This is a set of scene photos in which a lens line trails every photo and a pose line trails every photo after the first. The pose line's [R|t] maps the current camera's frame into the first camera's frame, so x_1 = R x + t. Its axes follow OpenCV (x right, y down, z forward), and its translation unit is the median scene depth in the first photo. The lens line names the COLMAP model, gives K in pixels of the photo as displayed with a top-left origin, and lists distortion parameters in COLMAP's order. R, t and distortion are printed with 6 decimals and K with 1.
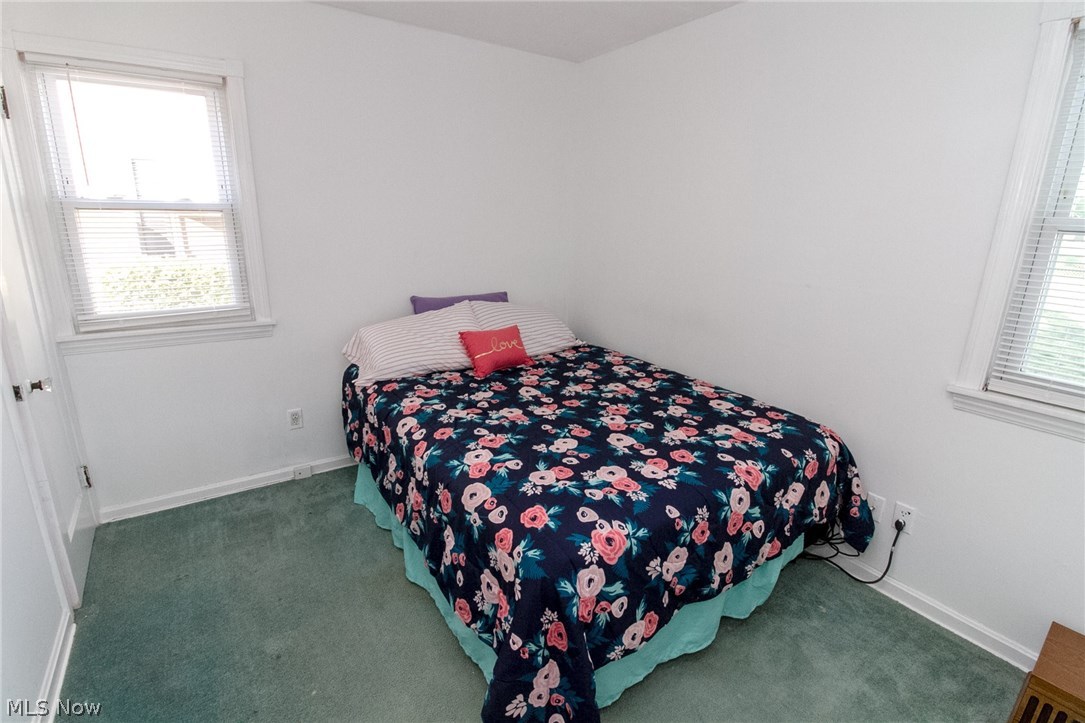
lens RADIAL K [[501.6, 0, 537.1], [0, 501.6, 358.0], [0, 0, 1]] dist [-0.007310, -0.008175]
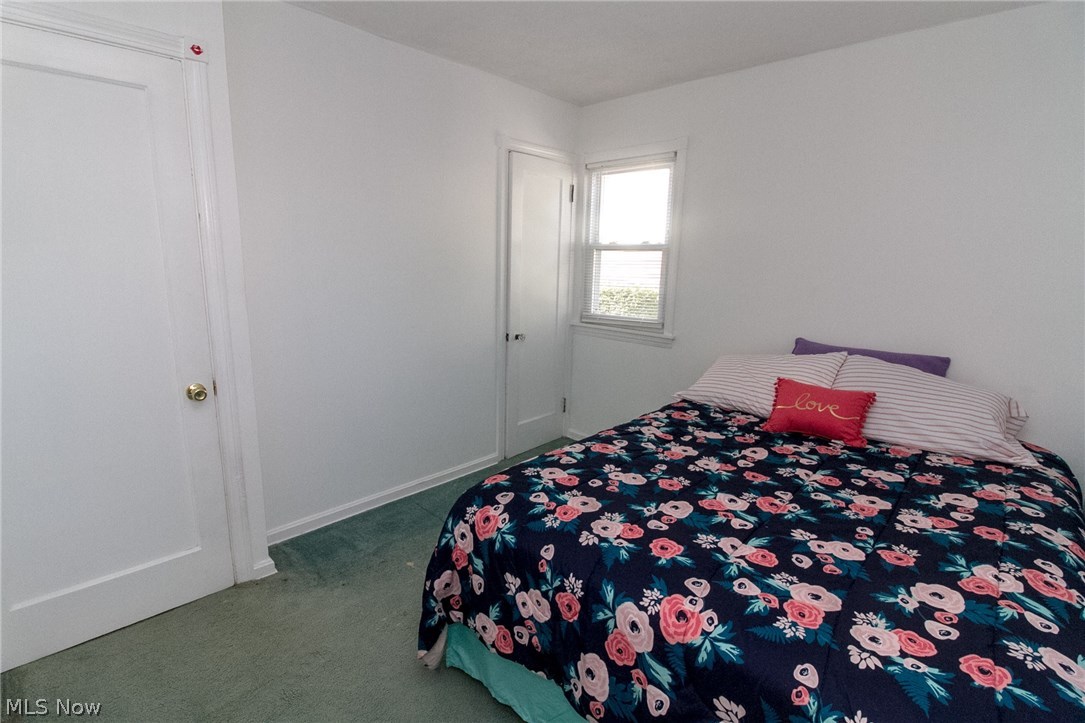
lens RADIAL K [[501.6, 0, 537.4], [0, 501.6, 360.5], [0, 0, 1]] dist [-0.007310, -0.008175]
pose [[0.217834, 0.175847, -0.960014, 0.704921], [-0.274797, 0.954892, 0.112556, -0.075377], [0.936502, 0.239290, 0.256330, 0.445356]]
